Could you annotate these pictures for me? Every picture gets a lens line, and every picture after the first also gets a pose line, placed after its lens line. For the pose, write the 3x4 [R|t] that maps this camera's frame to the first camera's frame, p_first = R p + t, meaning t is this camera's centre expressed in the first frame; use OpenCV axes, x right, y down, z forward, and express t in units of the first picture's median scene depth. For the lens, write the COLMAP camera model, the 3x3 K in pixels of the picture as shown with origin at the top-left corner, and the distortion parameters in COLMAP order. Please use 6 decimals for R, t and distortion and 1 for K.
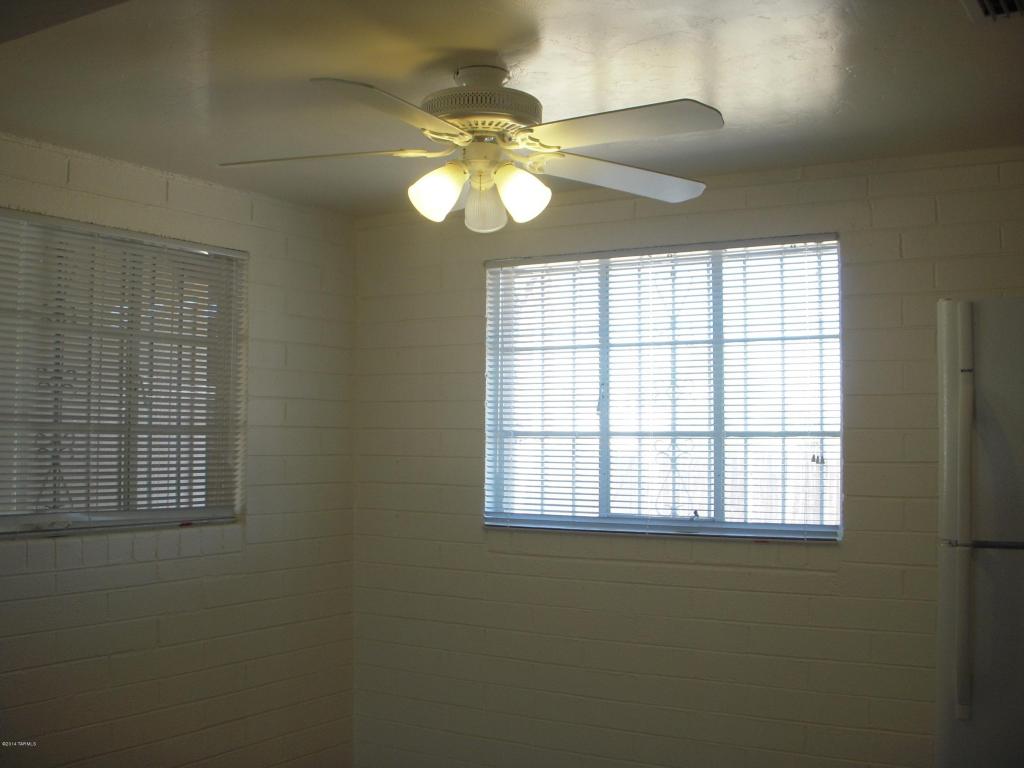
lens RADIAL K [[1173.9, 0, 509.5], [0, 1173.9, 379.9], [0, 0, 1]] dist [-0.261586, 0.272172]
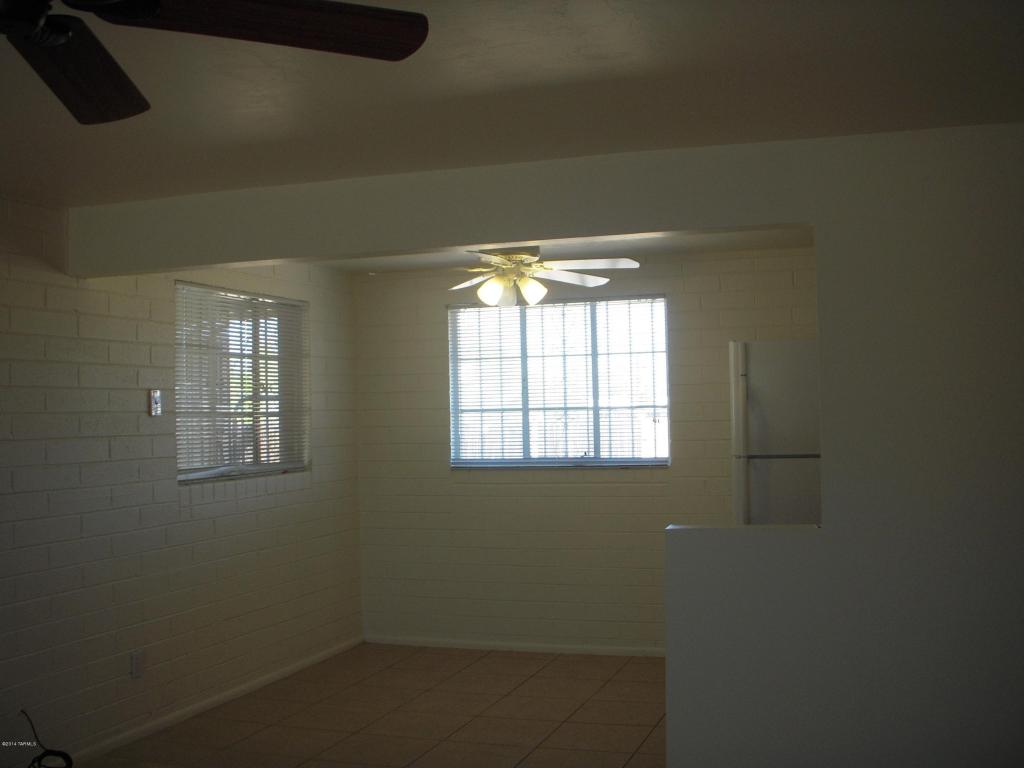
lens RADIAL K [[1173.9, 0, 509.5], [0, 1173.9, 379.9], [0, 0, 1]] dist [-0.261586, 0.272172]
pose [[0.973703, -0.020515, 0.226894, -0.338404], [0.015773, 0.999618, 0.022691, -0.036574], [-0.227273, -0.018516, 0.973655, -0.667714]]
